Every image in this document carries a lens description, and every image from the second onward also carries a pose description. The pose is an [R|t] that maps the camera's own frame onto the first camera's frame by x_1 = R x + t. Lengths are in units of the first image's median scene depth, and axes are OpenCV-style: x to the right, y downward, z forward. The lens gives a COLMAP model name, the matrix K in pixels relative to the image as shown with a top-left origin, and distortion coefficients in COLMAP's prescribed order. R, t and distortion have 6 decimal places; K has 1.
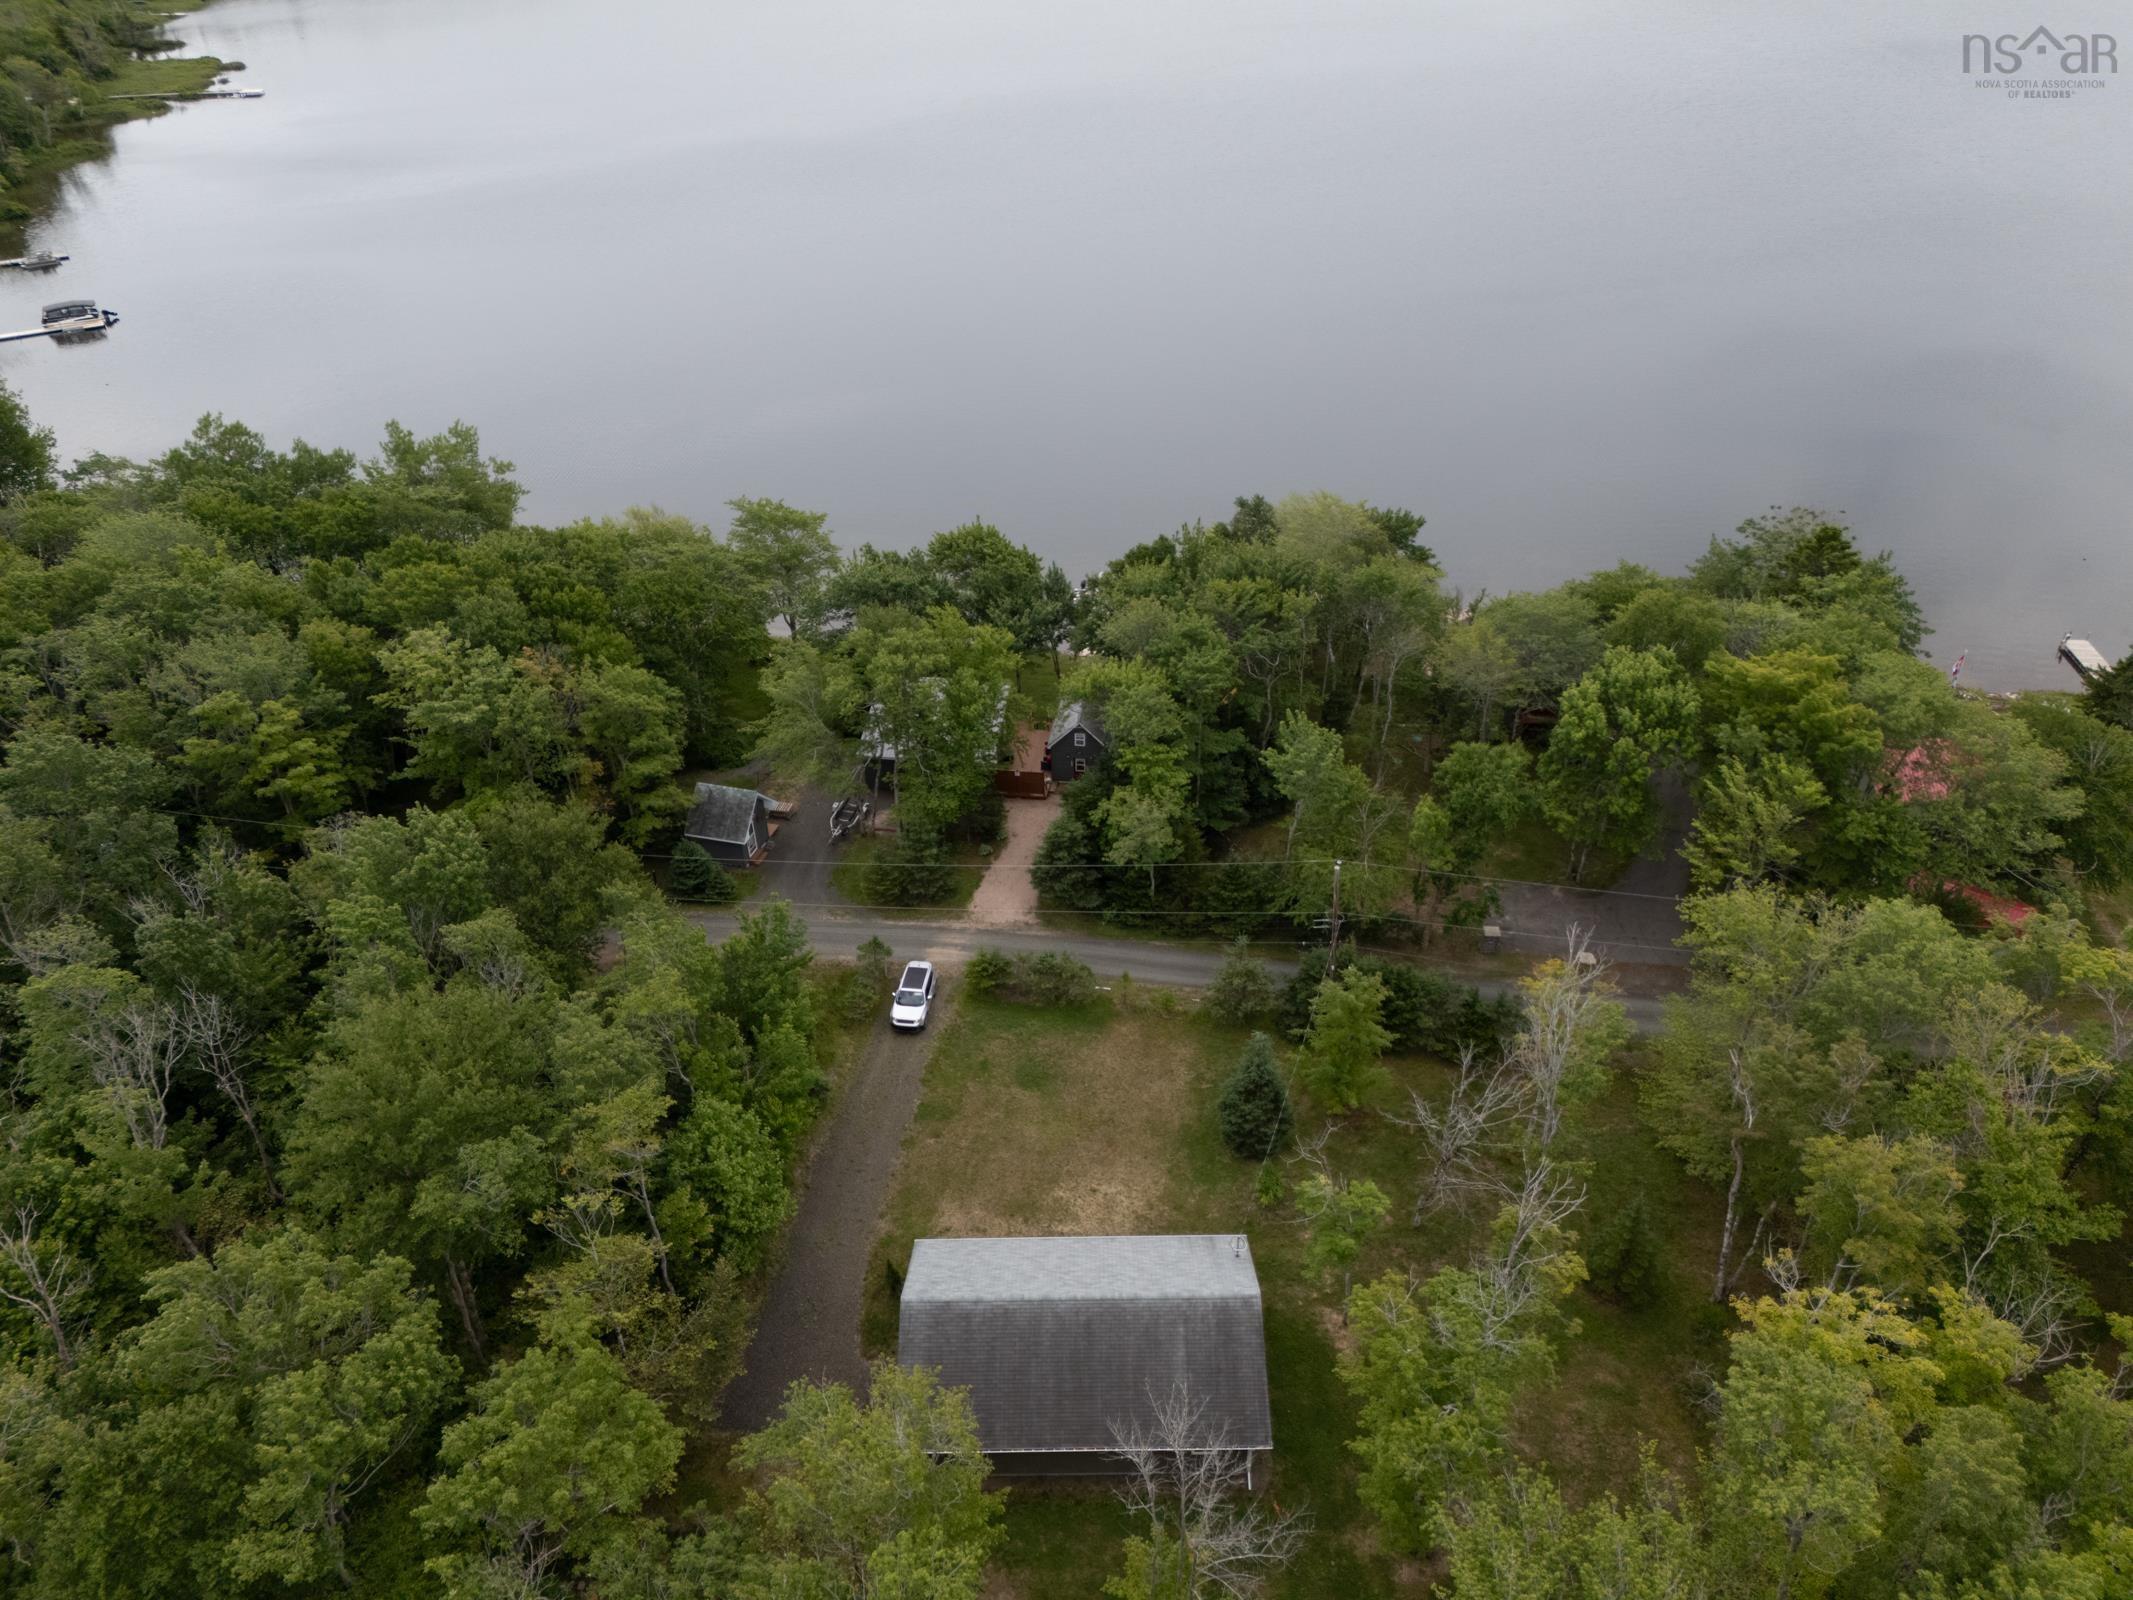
lens RADIAL K [[1582.0, 0, 1066.5], [0, 1582.0, 800.0], [0, 0, 1]] dist [0.079210, -0.070100]
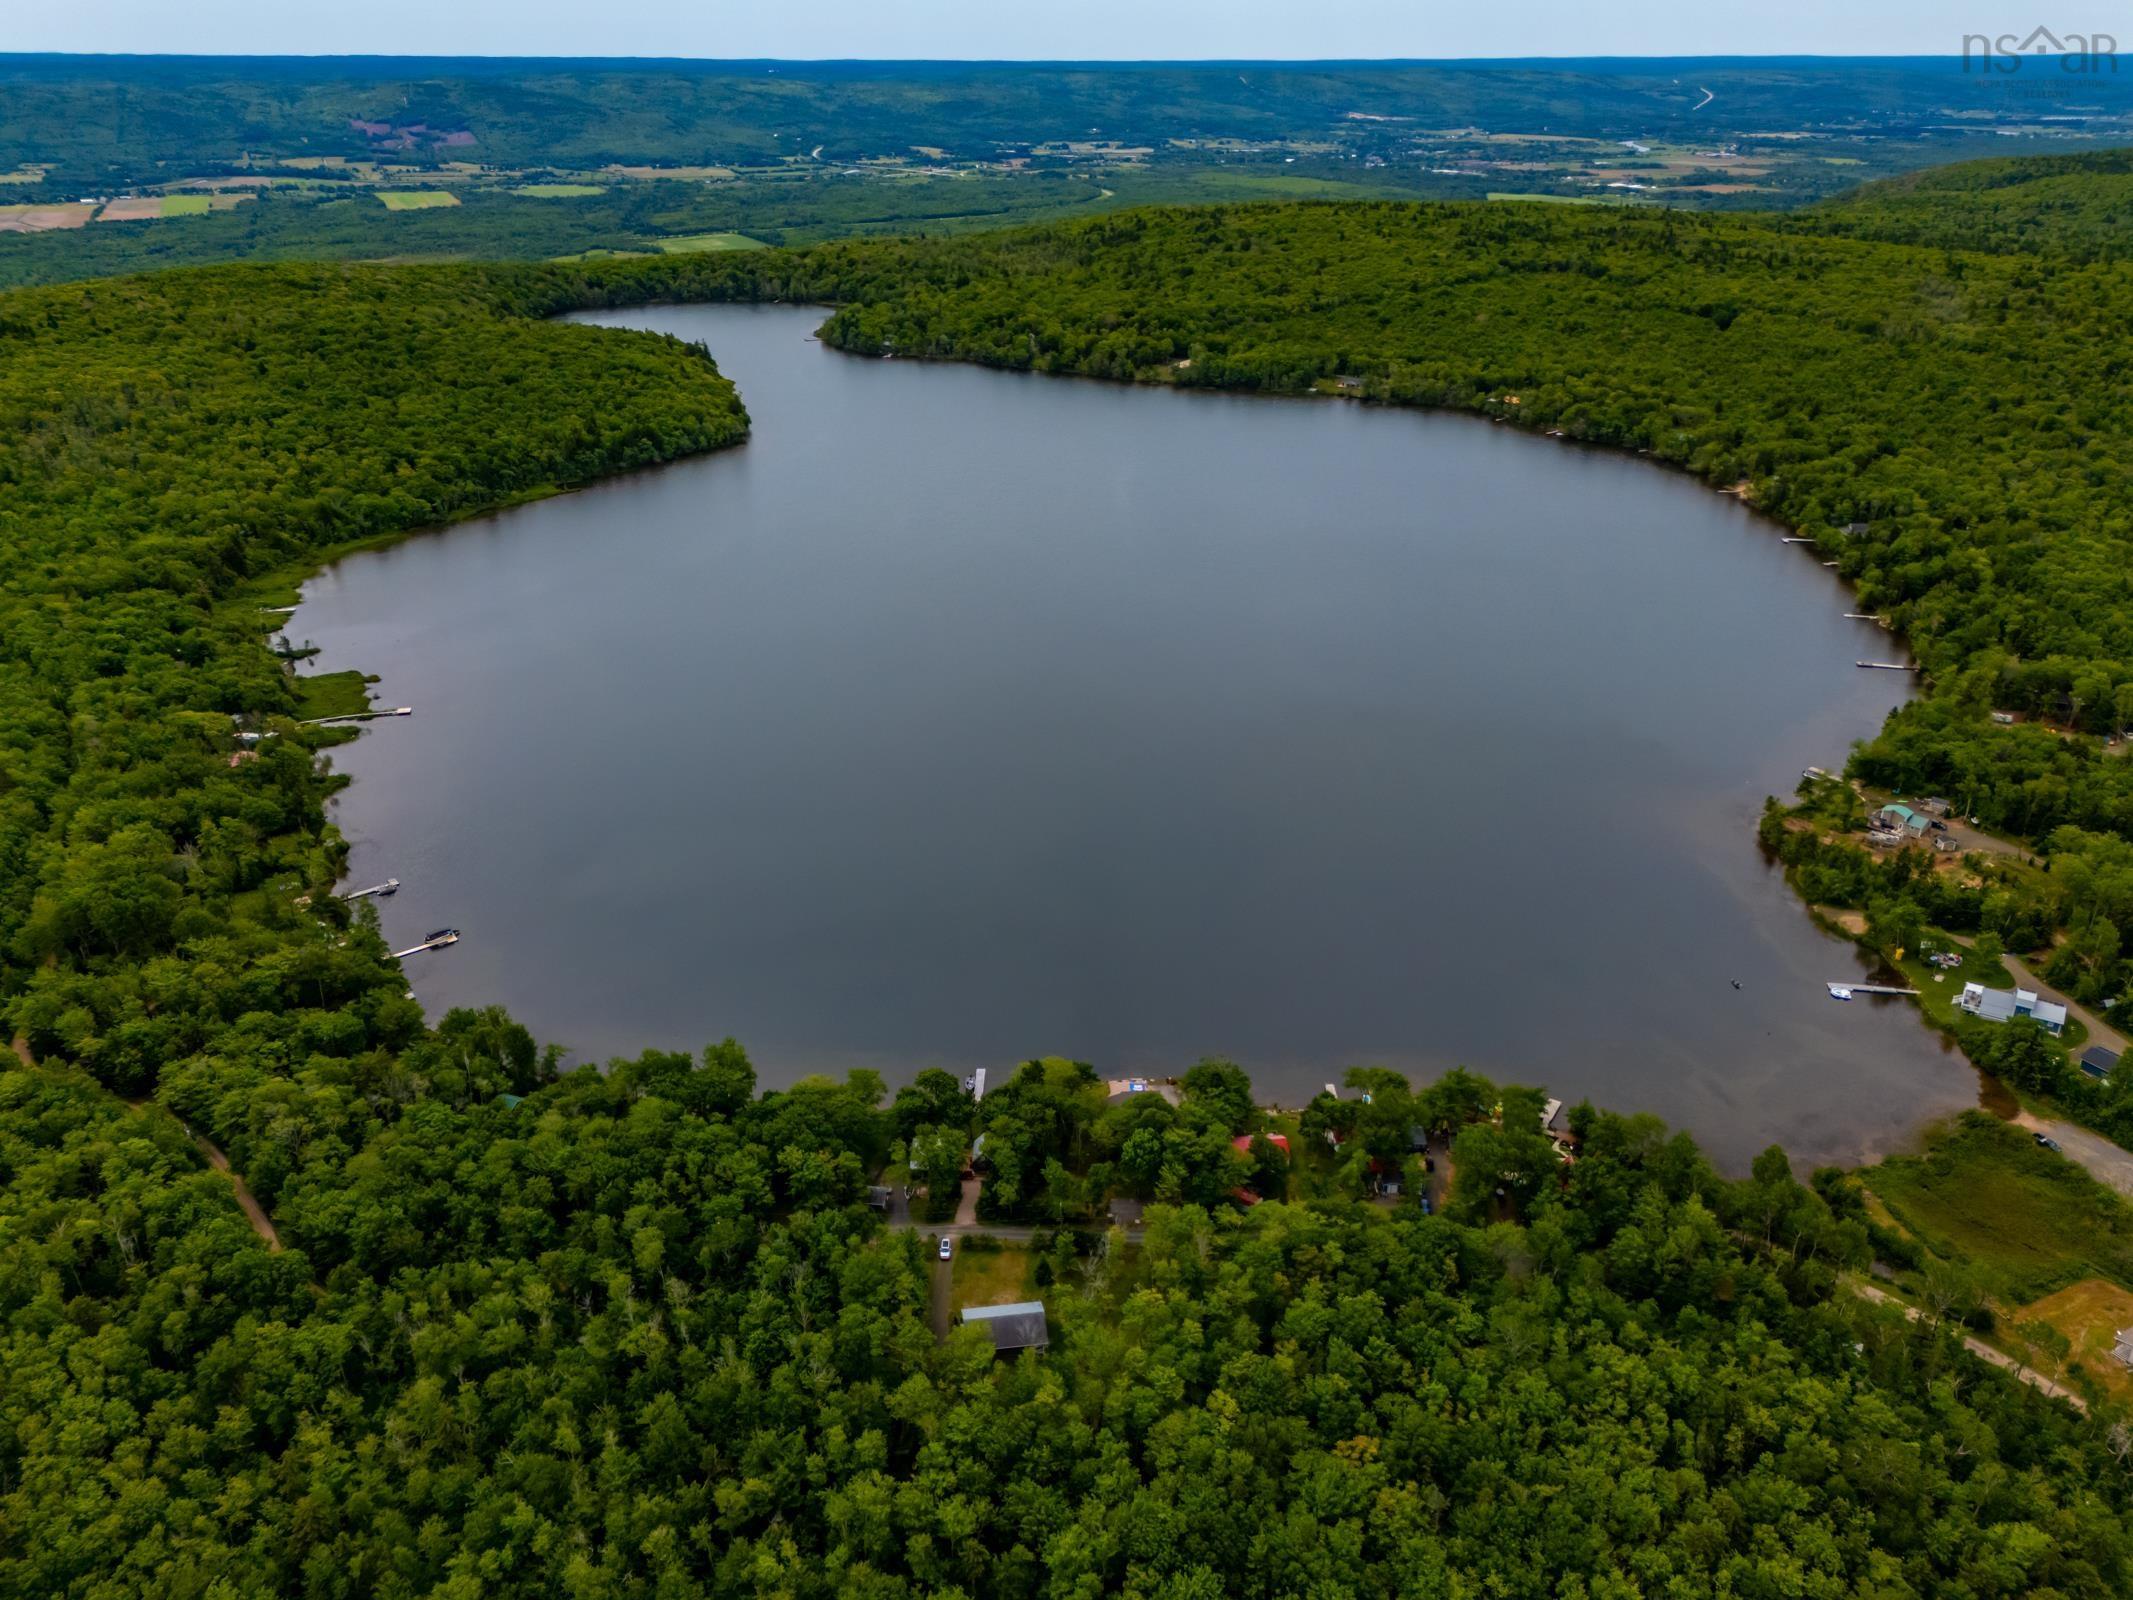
lens RADIAL K [[1582.0, 0, 1066.5], [0, 1582.0, 800.0], [0, 0, 1]] dist [0.079210, -0.070100]
pose [[0.990658, -0.041929, 0.129760, -0.227733], [0.059576, 0.989017, -0.135260, -0.338554], [-0.122664, 0.141728, 0.982276, -2.430826]]
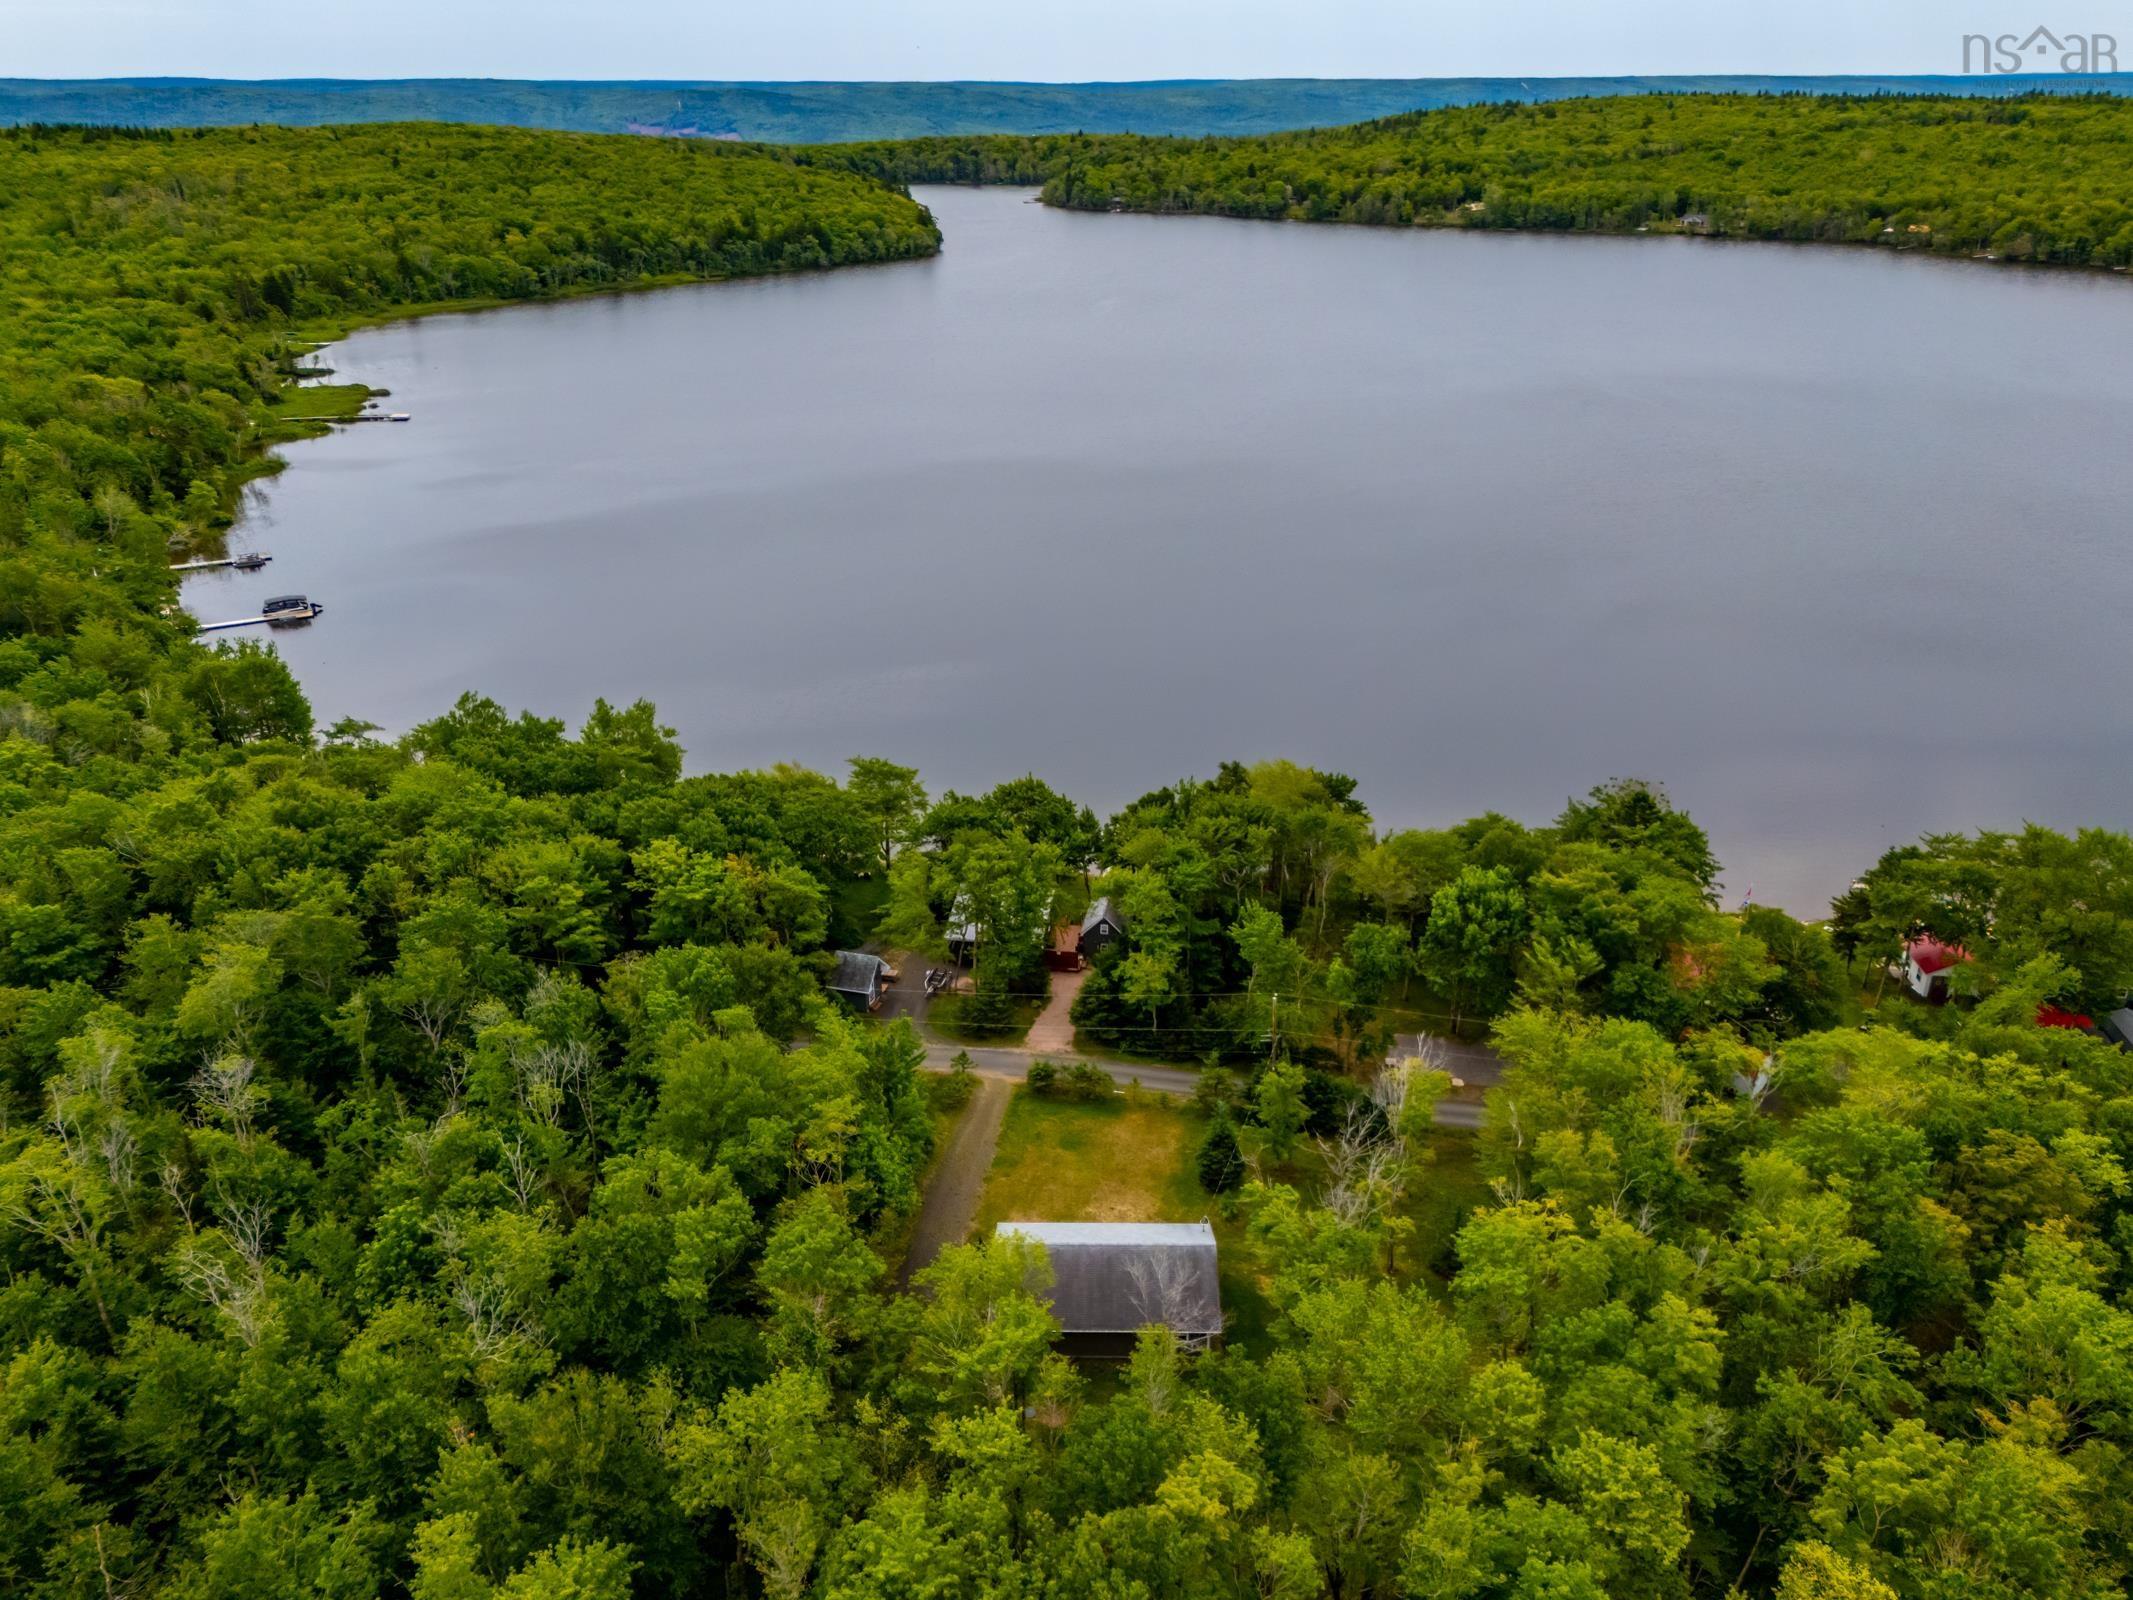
lens RADIAL K [[1582.0, 0, 1066.5], [0, 1582.0, 800.0], [0, 0, 1]] dist [0.079210, -0.070100]
pose [[0.999782, 0.018410, -0.009890, -0.014849], [-0.019802, 0.985812, -0.166682, 0.093017], [0.006681, 0.166841, 0.985961, -0.444332]]
